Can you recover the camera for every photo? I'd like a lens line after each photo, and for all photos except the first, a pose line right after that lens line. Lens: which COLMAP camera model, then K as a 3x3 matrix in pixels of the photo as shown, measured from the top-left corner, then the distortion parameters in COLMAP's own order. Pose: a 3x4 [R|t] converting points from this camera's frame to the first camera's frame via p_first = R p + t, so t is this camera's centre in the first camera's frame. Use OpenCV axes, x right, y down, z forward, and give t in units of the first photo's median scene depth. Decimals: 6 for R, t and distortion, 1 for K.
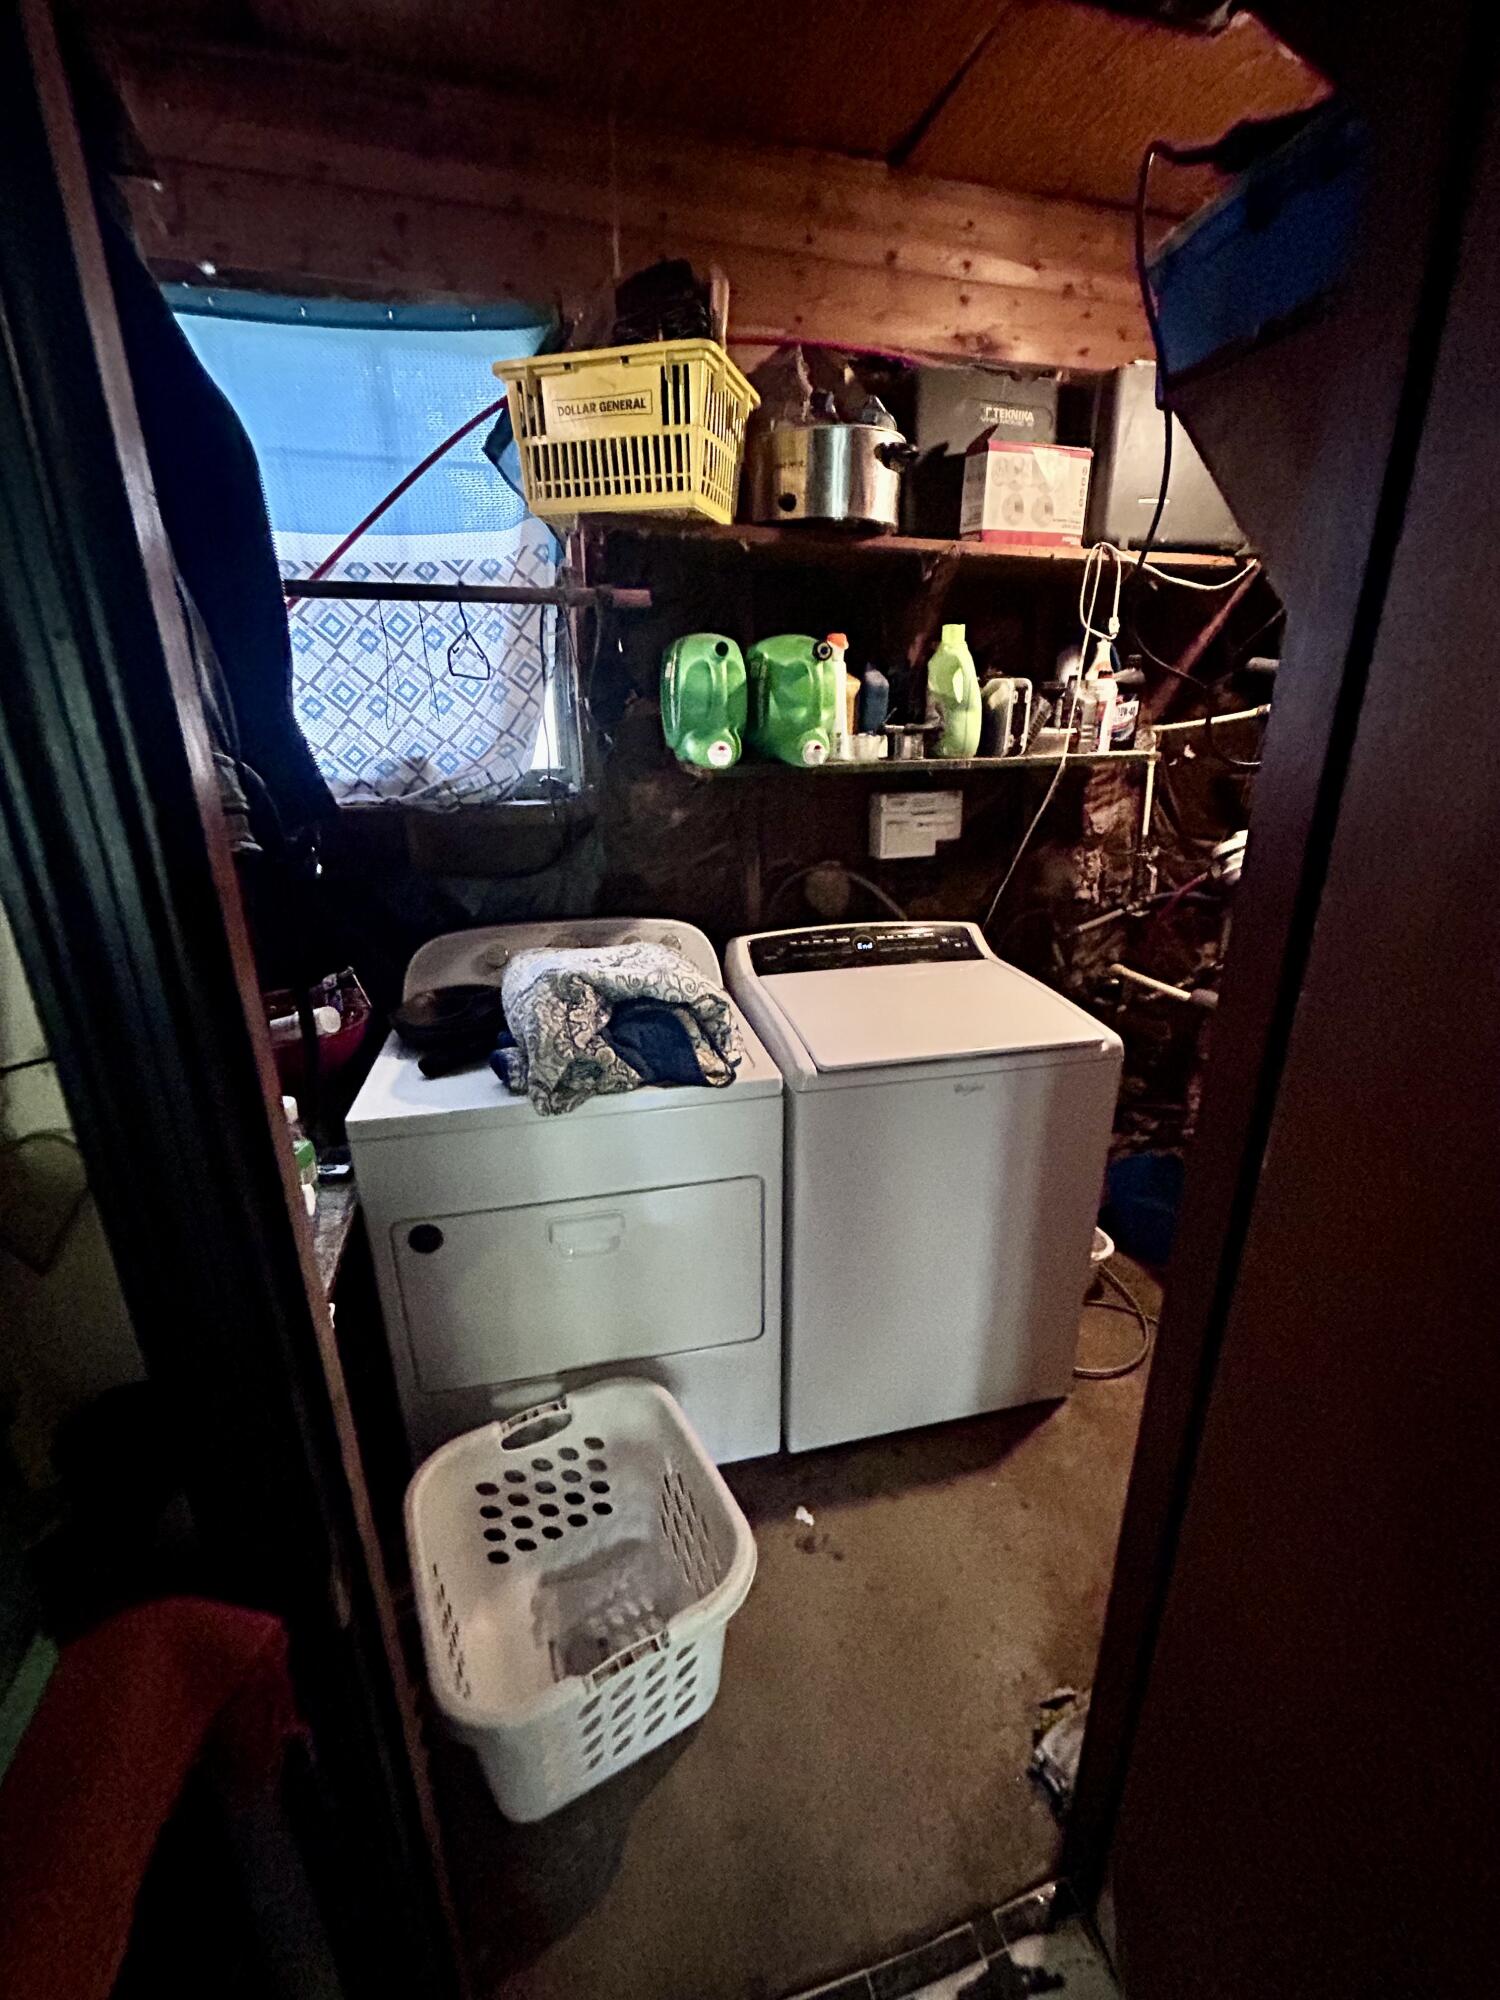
lens RADIAL K [[812.3, 0, 738.4], [0, 812.3, 1019.4], [0, 0, 1]] dist [-0.002995, 0.001170]
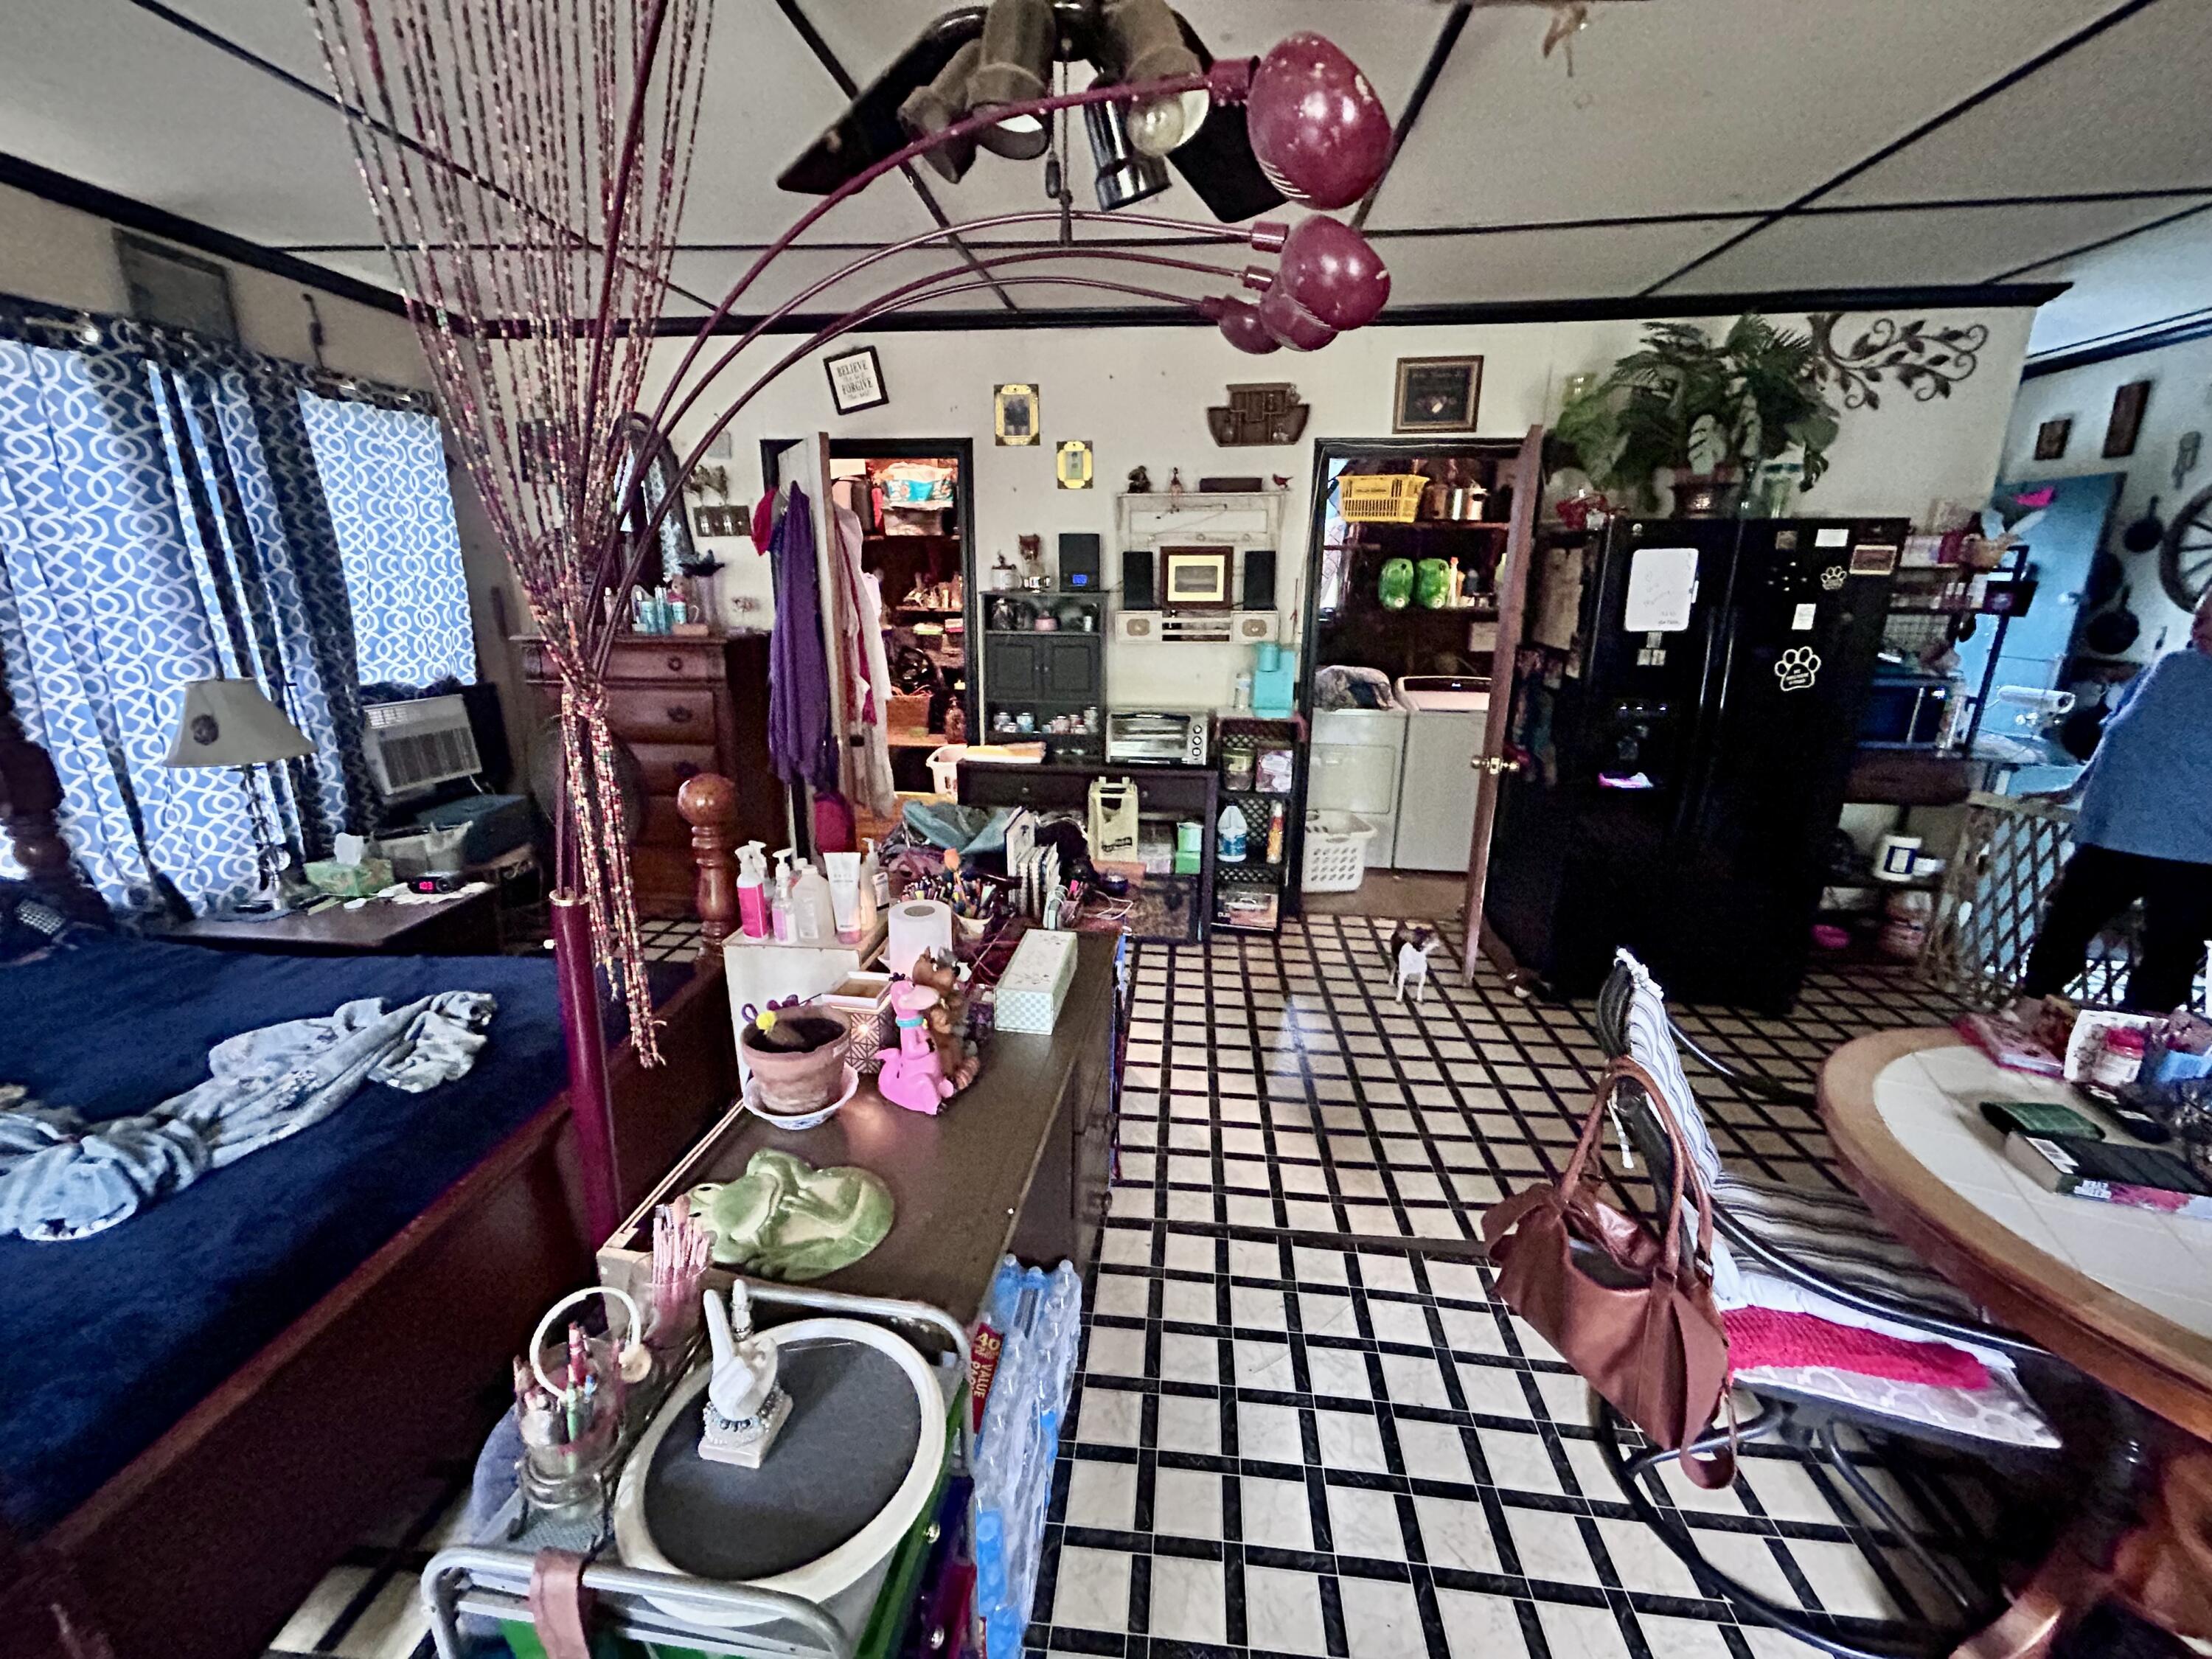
lens RADIAL K [[898.4, 0, 1103.7], [0, 898.4, 824.2], [0, 0, 1]] dist [-0.002995, 0.001170]
pose [[0.934586, 0.116316, -0.336183, 0.148125], [-0.136726, 0.989895, -0.037604, 0.654920], [0.328412, 0.081109, 0.941046, -2.091985]]
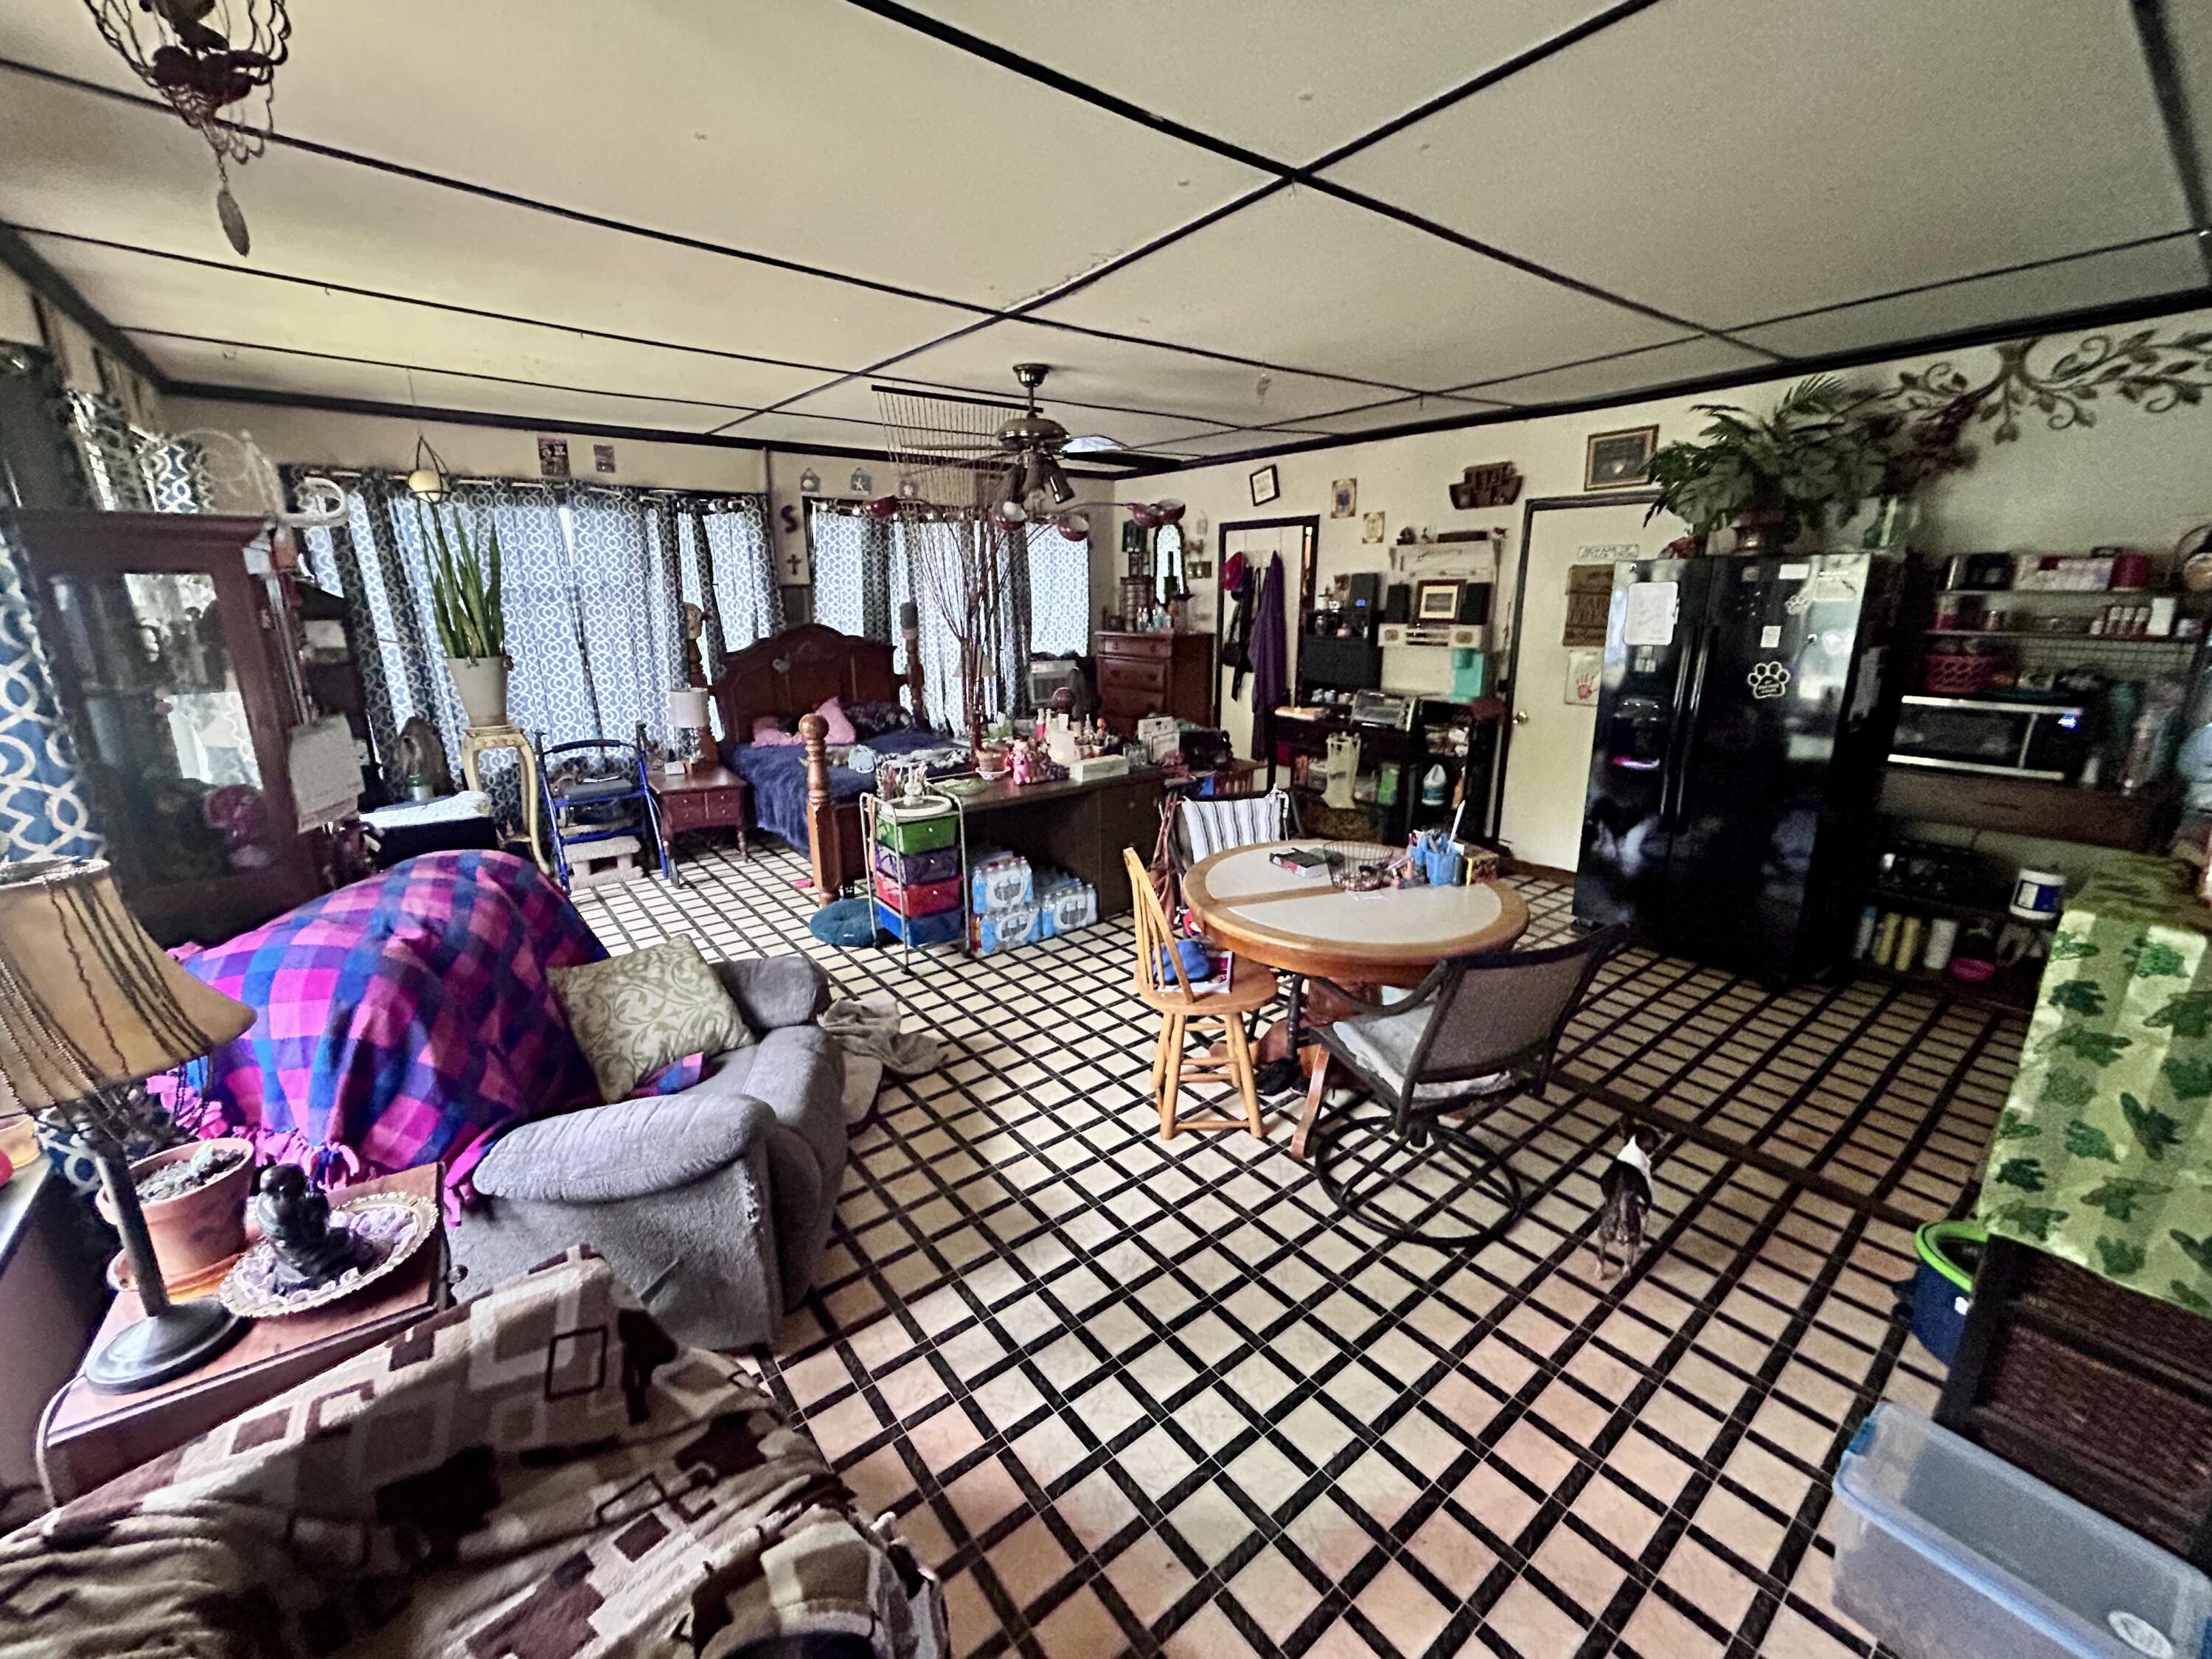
lens RADIAL K [[898.4, 0, 1099.5], [0, 898.4, 827.2], [0, 0, 1]] dist [-0.002995, 0.001170]
pose [[0.388398, 0.250574, -0.886769, 2.759481], [-0.297958, 0.944775, 0.136462, 0.595311], [0.871991, 0.211218, 0.441609, -2.296470]]
